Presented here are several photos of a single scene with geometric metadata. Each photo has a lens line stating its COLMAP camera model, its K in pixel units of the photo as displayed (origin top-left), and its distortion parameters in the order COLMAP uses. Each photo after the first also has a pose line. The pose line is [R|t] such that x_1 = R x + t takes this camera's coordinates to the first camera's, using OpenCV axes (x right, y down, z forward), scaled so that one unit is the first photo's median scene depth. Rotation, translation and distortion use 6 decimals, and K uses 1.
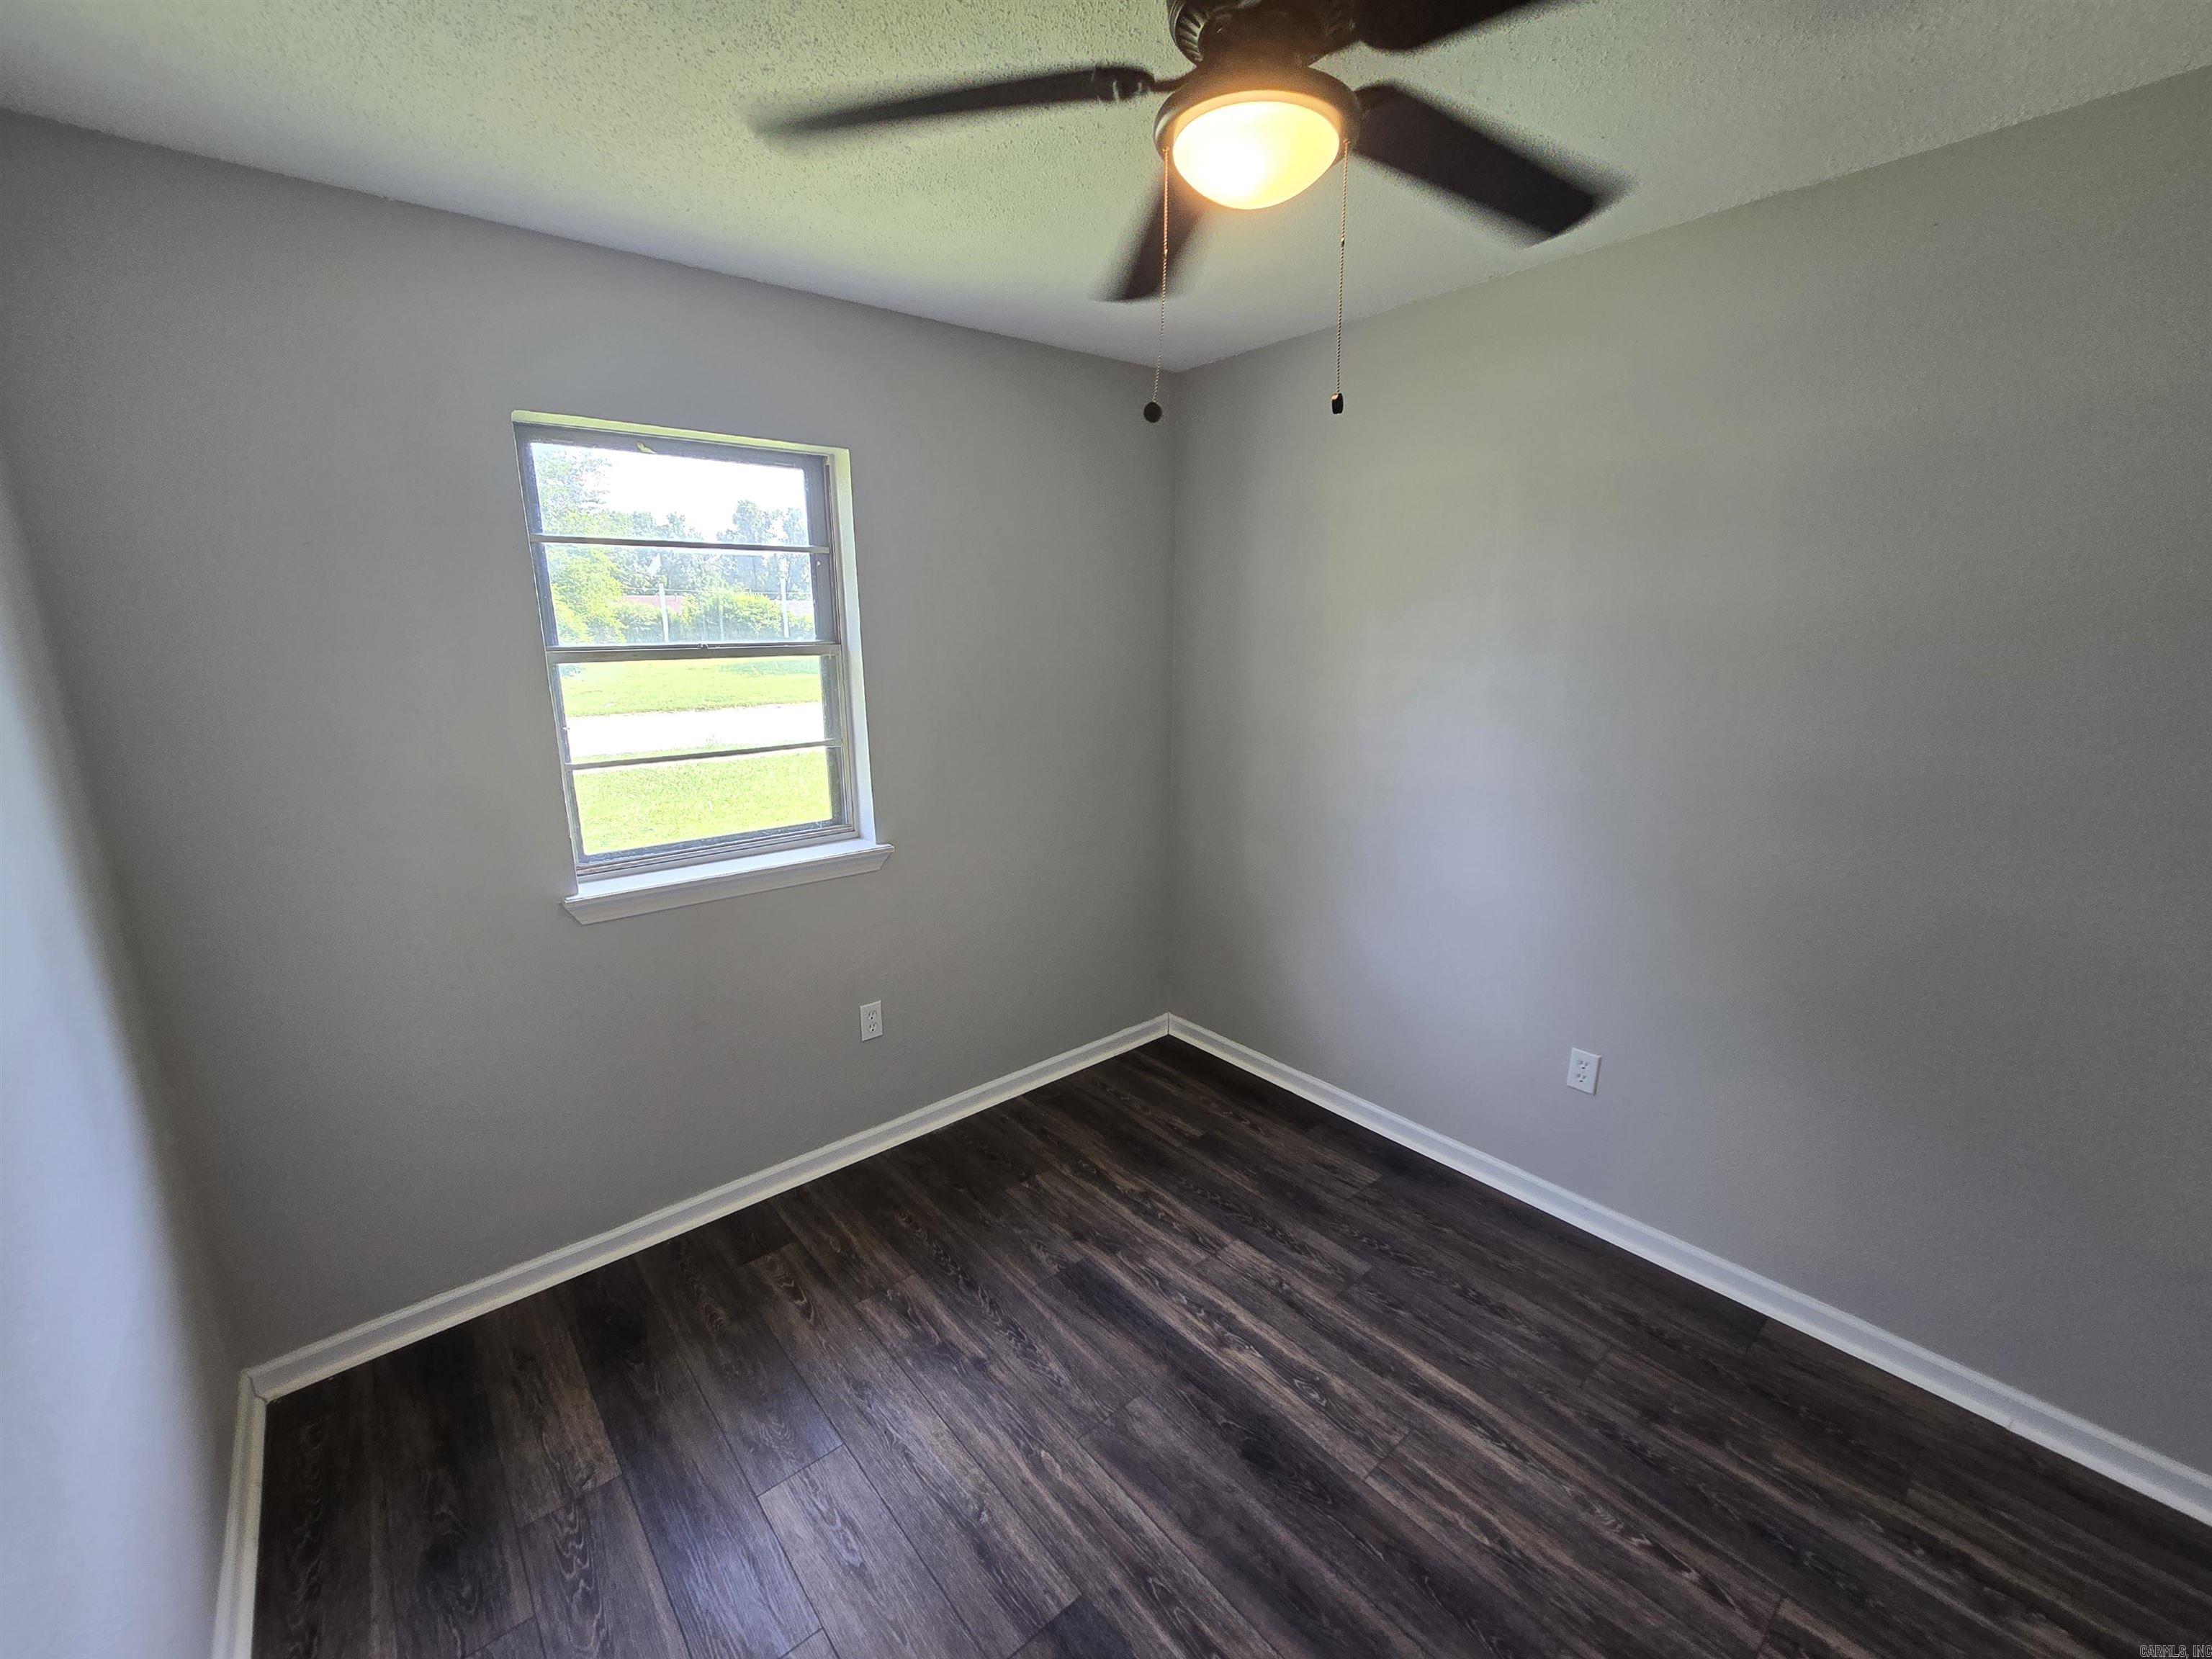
lens RADIAL K [[906.1, 0, 1126.6], [0, 906.1, 841.1], [0, 0, 1]] dist [-0.002199, -0.000811]
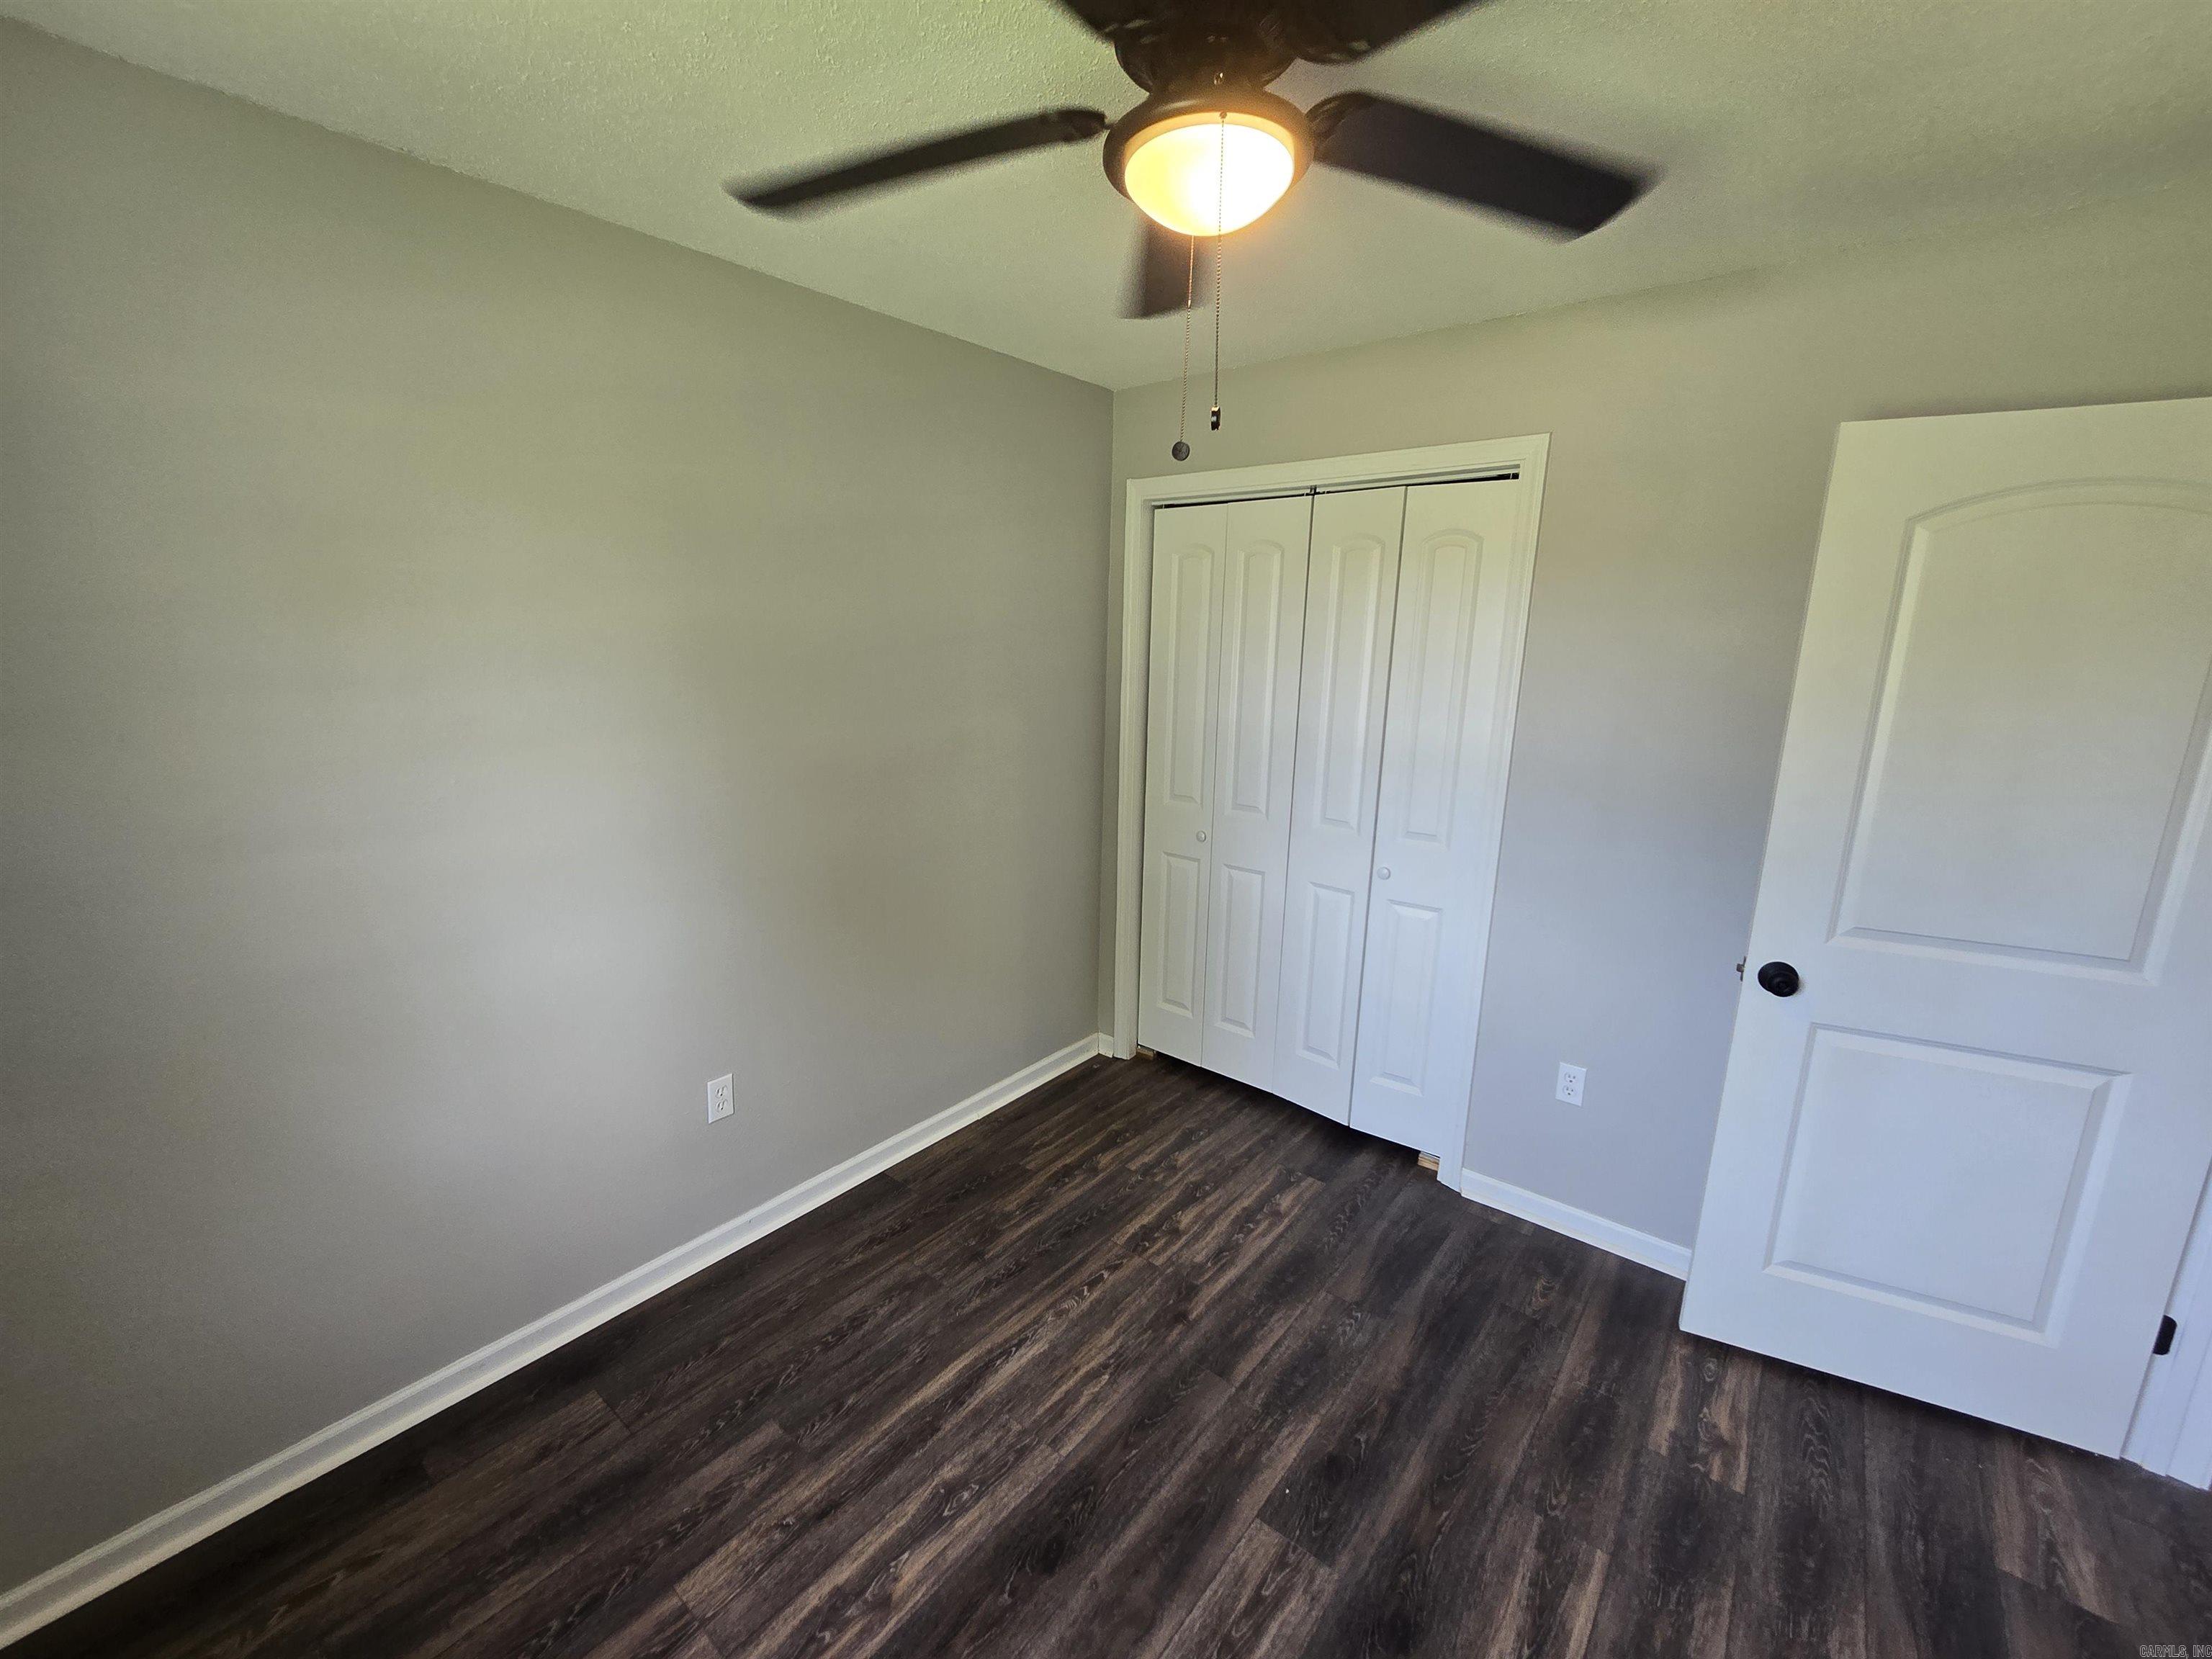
lens RADIAL K [[906.1, 0, 1085.9], [0, 906.1, 815.4], [0, 0, 1]] dist [-0.002199, -0.000811]
pose [[-0.151820, -0.191966, 0.969587, -0.573450], [0.217631, 0.950392, 0.222243, -0.213951], [-0.964151, 0.244753, -0.102510, 0.835405]]
